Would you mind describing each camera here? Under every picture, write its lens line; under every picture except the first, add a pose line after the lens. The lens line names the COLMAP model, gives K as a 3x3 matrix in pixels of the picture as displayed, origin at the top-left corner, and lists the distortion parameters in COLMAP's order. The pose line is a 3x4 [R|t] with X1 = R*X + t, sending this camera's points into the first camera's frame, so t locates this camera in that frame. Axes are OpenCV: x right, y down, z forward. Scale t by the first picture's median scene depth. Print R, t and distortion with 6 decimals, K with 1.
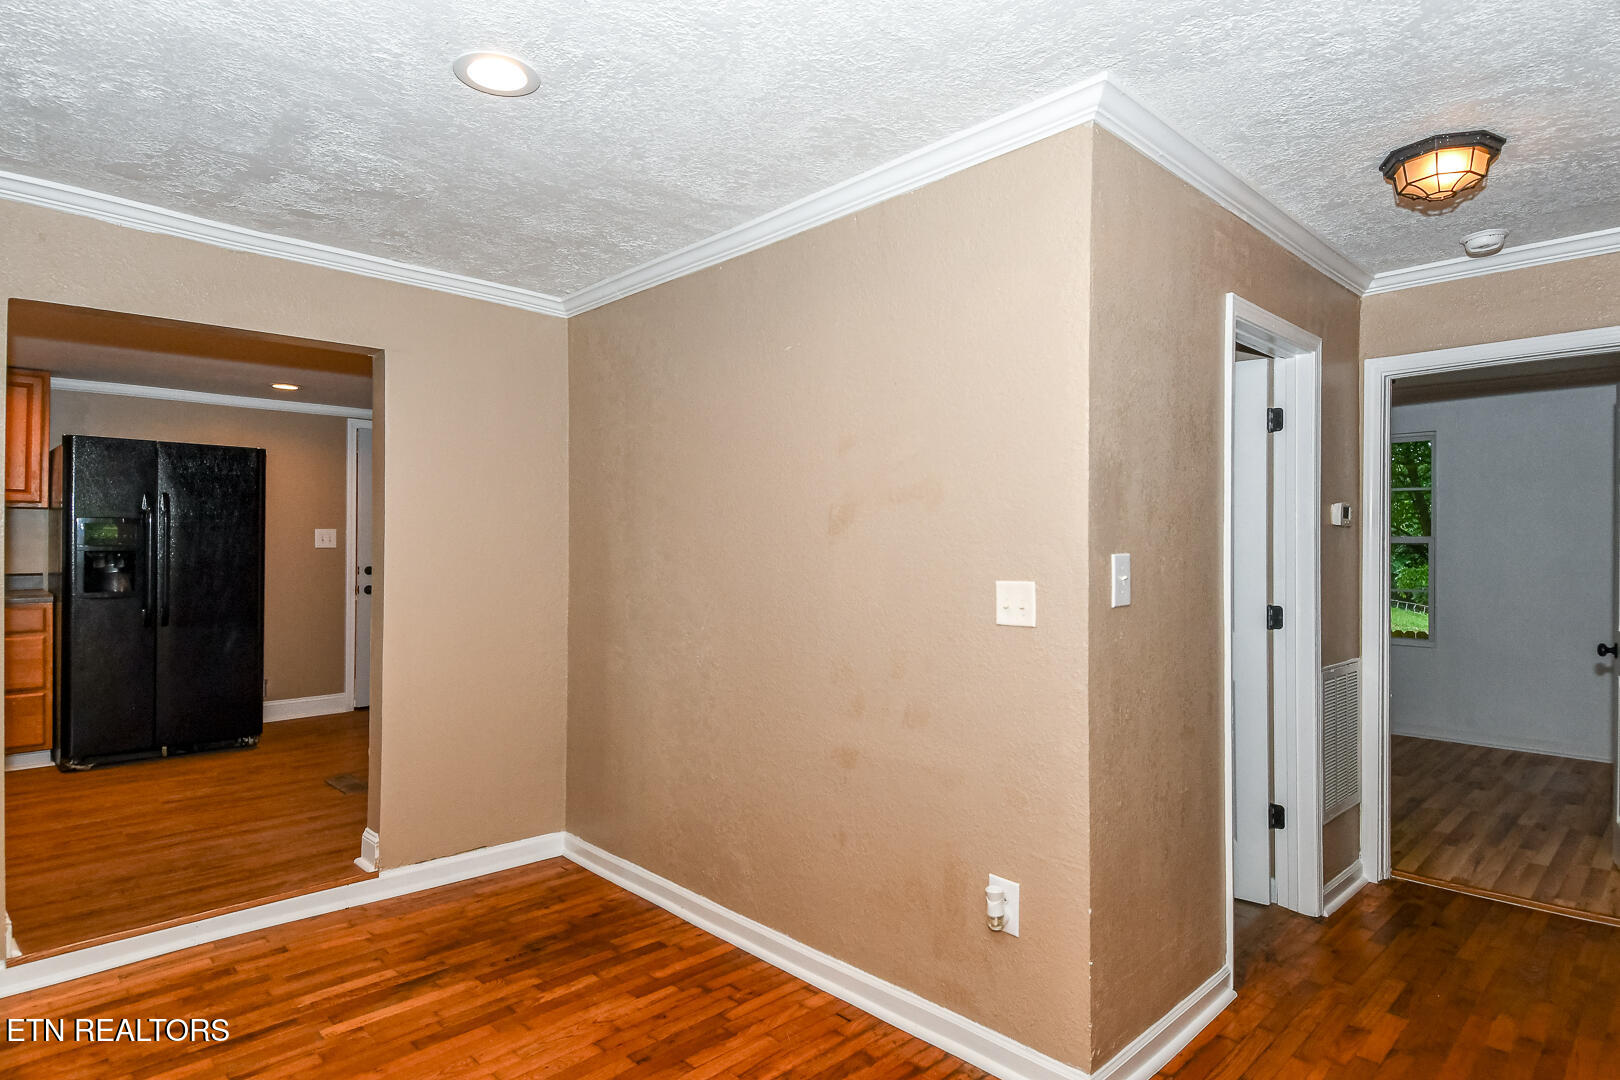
lens RADIAL K [[870.2, 0, 813.7], [0, 870.2, 548.2], [0, 0, 1]] dist [0.042476, -0.031498]
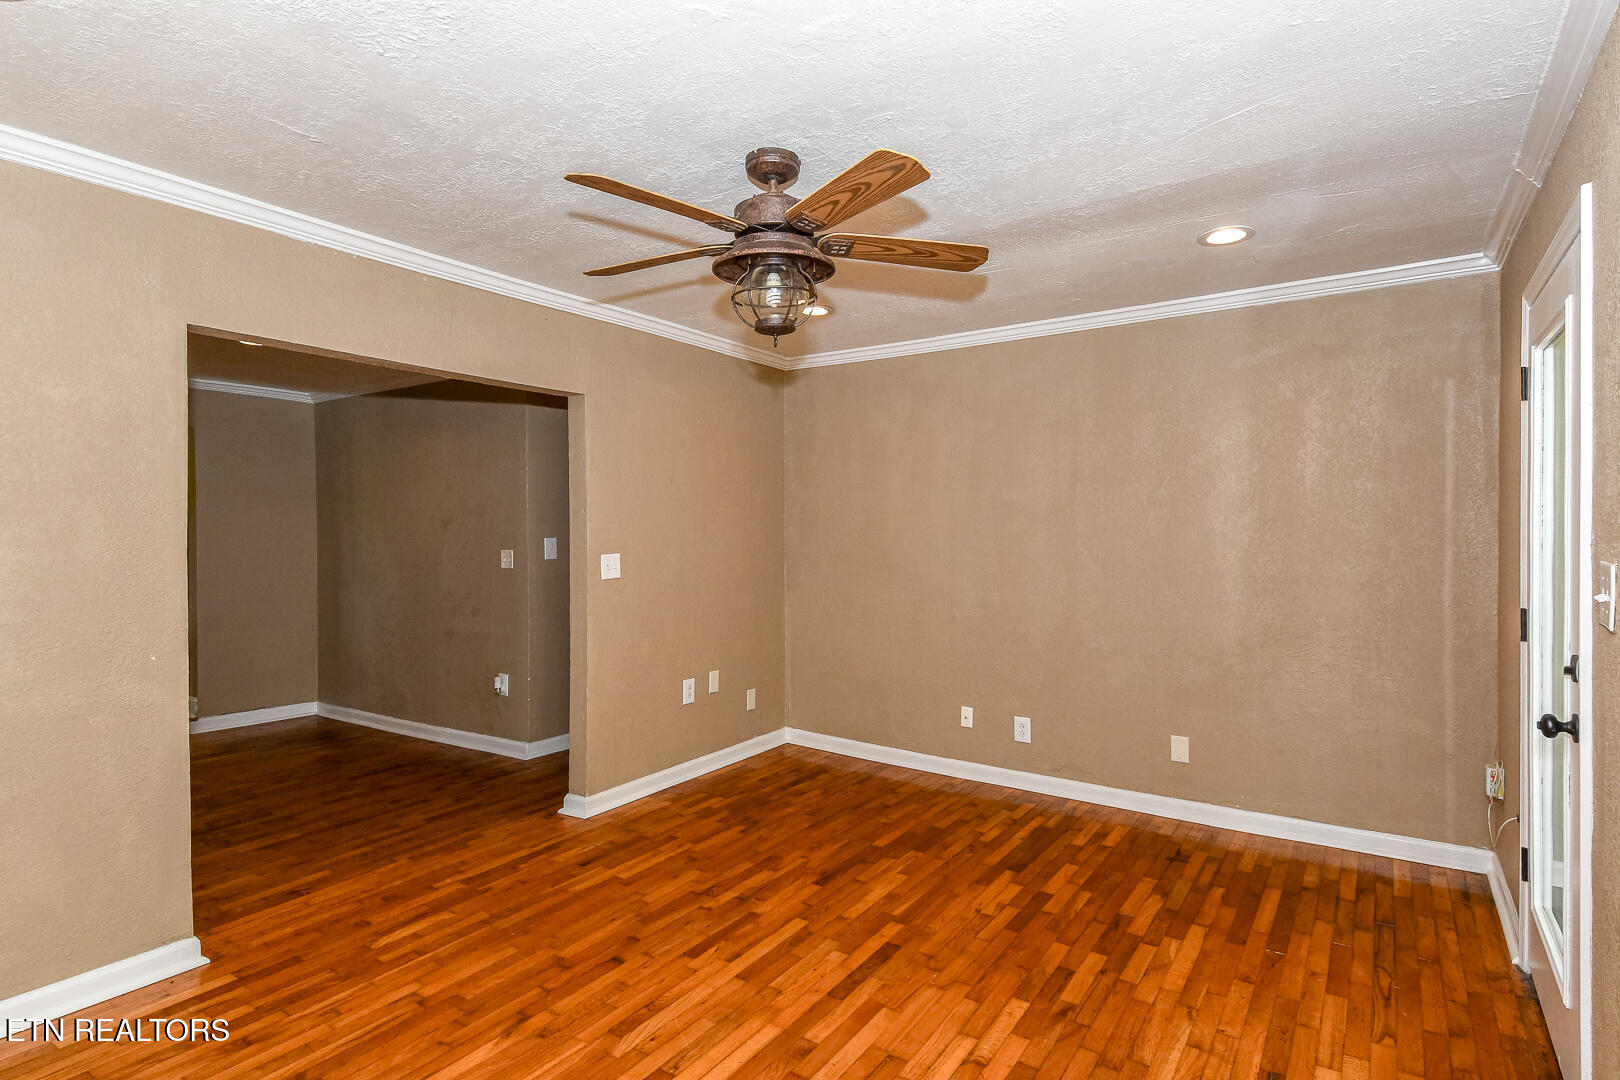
lens RADIAL K [[870.2, 0, 810.2], [0, 870.2, 533.9], [0, 0, 1]] dist [0.042476, -0.031498]
pose [[0.982051, -0.007634, 0.188463, 0.359324], [0.005767, 0.999929, 0.010453, -0.016463], [-0.188529, -0.009179, 0.982025, -0.912755]]
